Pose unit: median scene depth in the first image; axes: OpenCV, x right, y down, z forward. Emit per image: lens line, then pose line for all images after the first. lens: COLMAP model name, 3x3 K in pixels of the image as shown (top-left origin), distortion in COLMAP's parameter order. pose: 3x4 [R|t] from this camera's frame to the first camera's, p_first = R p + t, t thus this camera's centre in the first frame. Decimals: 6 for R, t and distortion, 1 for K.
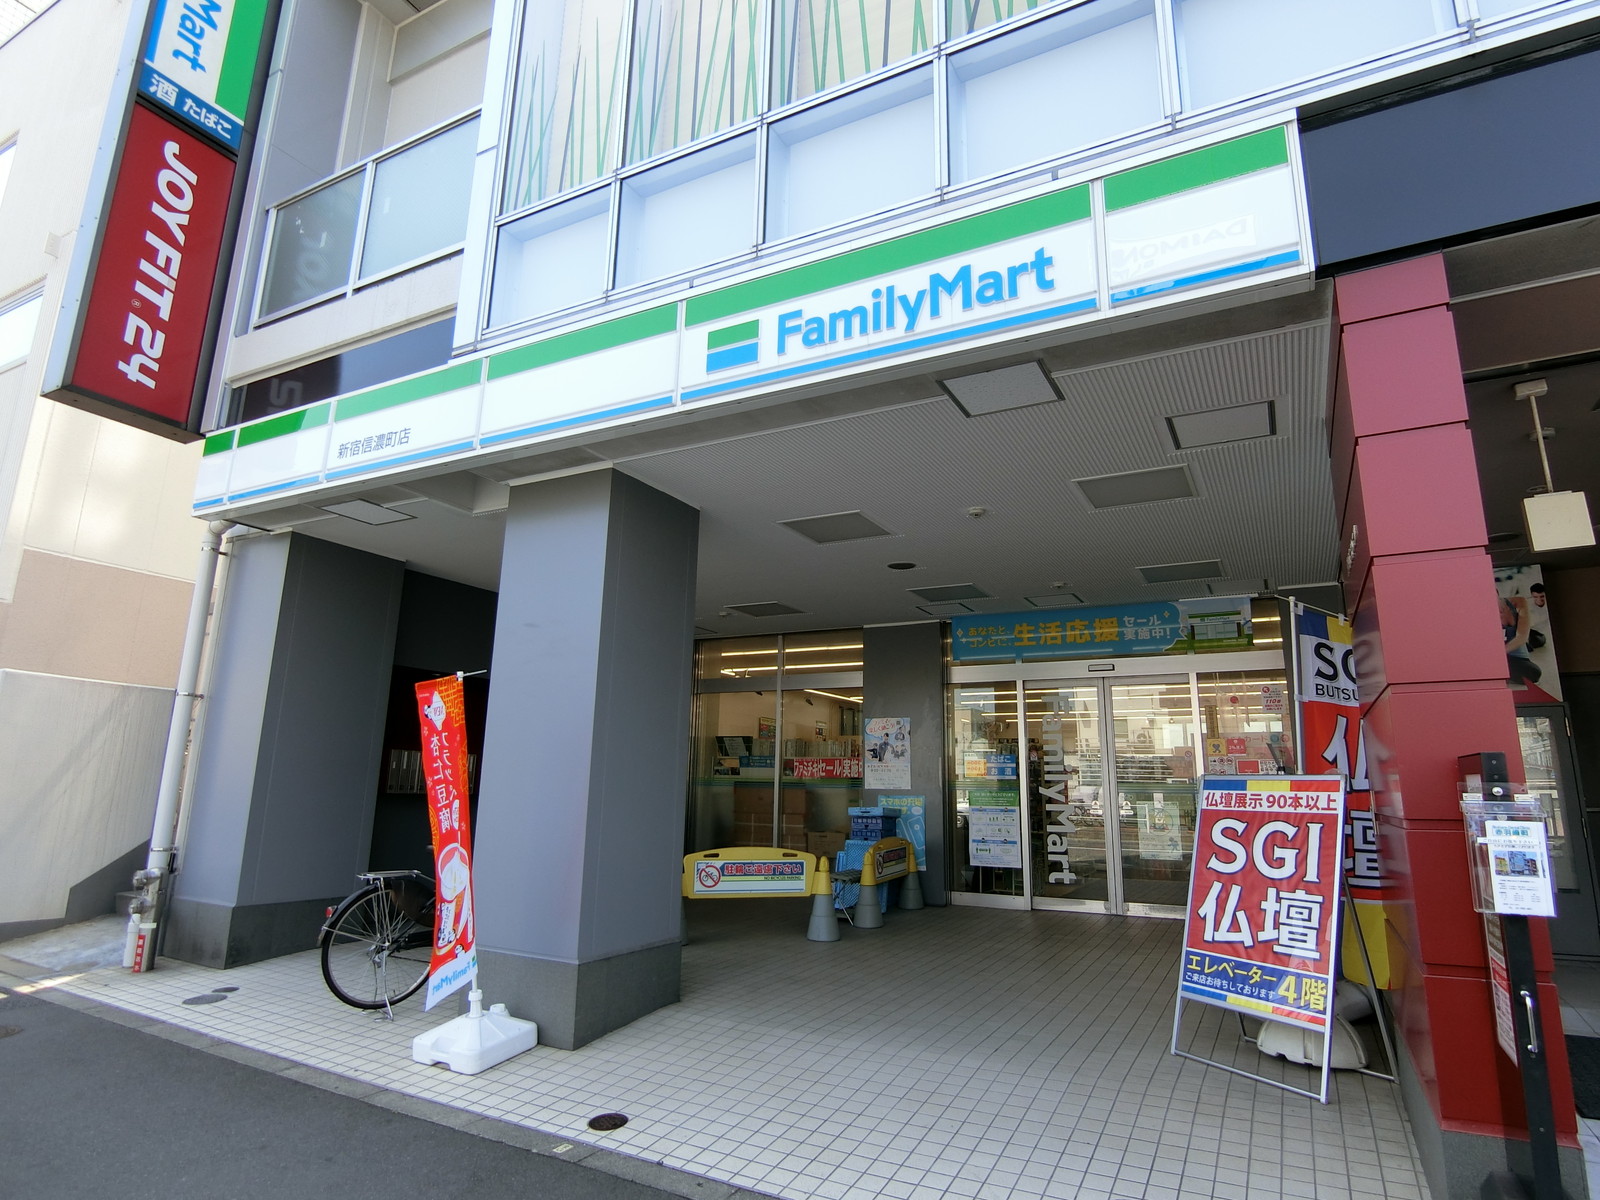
lens RADIAL K [[881.5, 0, 802.9], [0, 881.5, 597.0], [0, 0, 1]] dist [-0.025149, 0.003845]
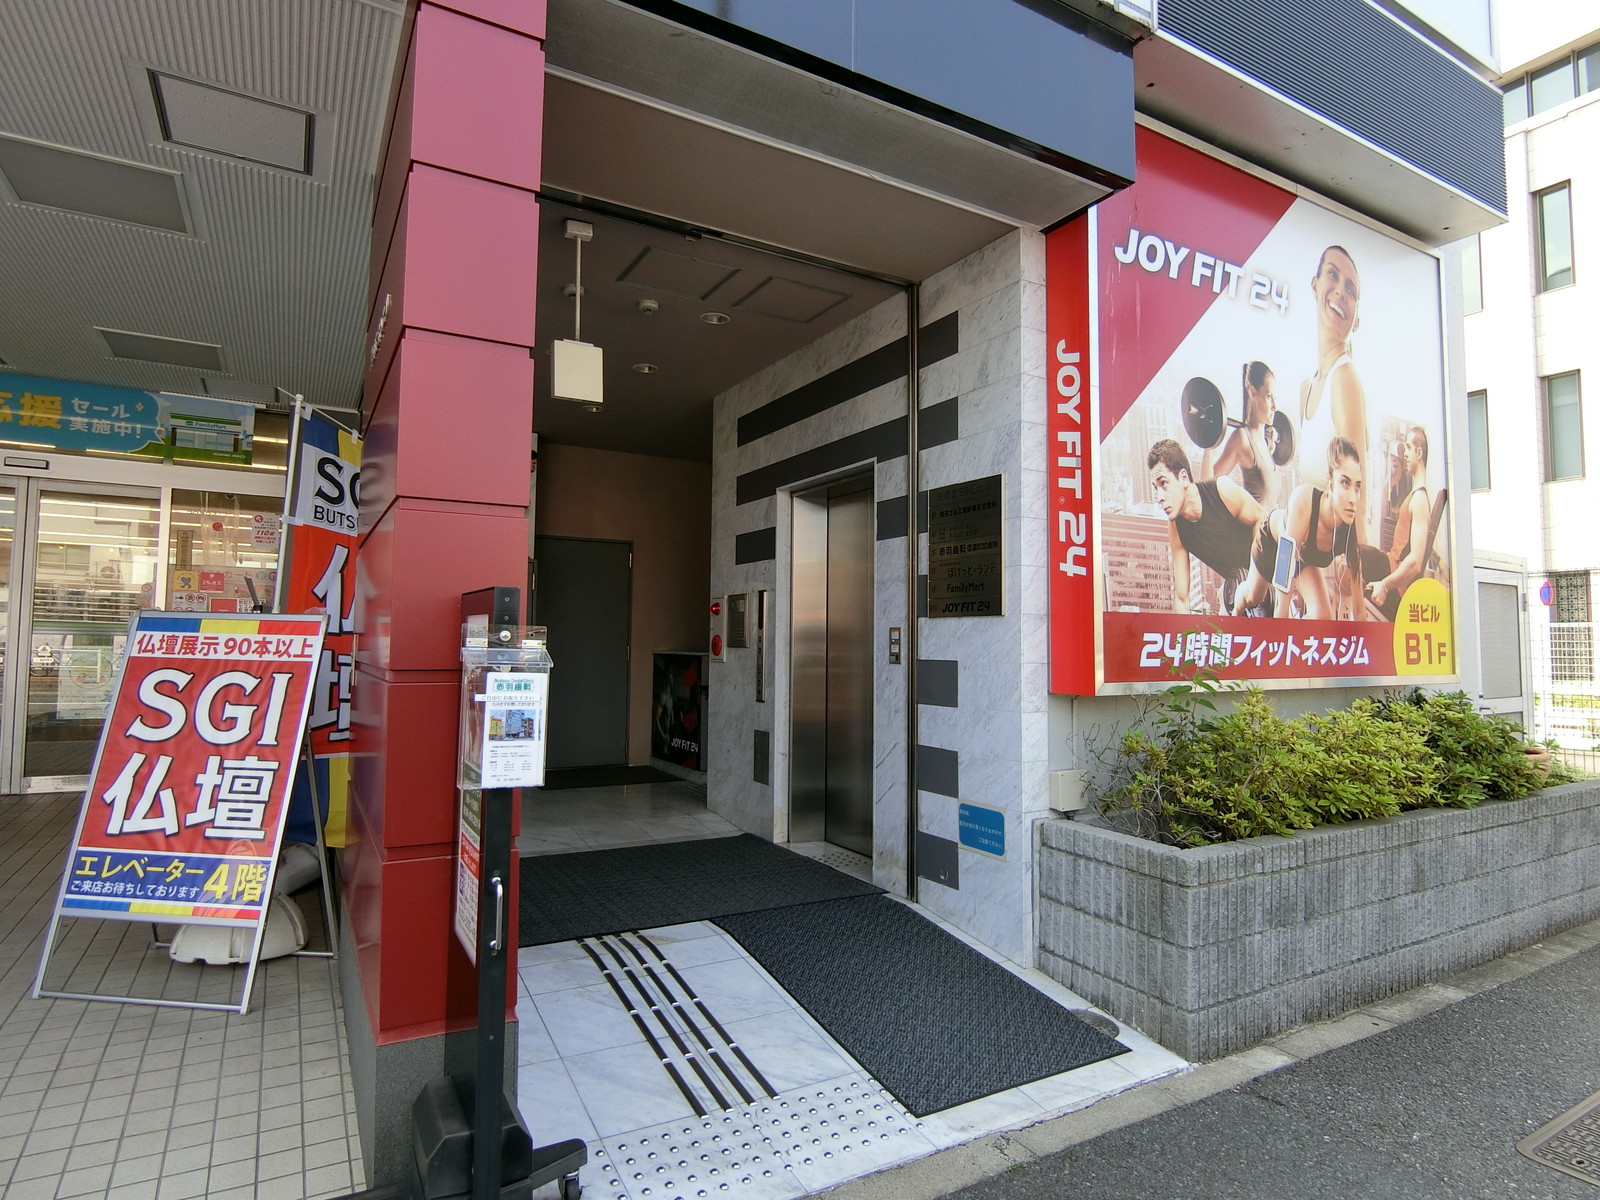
lens RADIAL K [[881.5, 0, 802.9], [0, 881.5, 597.0], [0, 0, 1]] dist [-0.025149, 0.003845]
pose [[0.509342, 0.042889, 0.859495, 0.134067], [-0.191422, 0.979382, 0.064566, 0.046041], [-0.839005, -0.197412, 0.507050, 0.200892]]
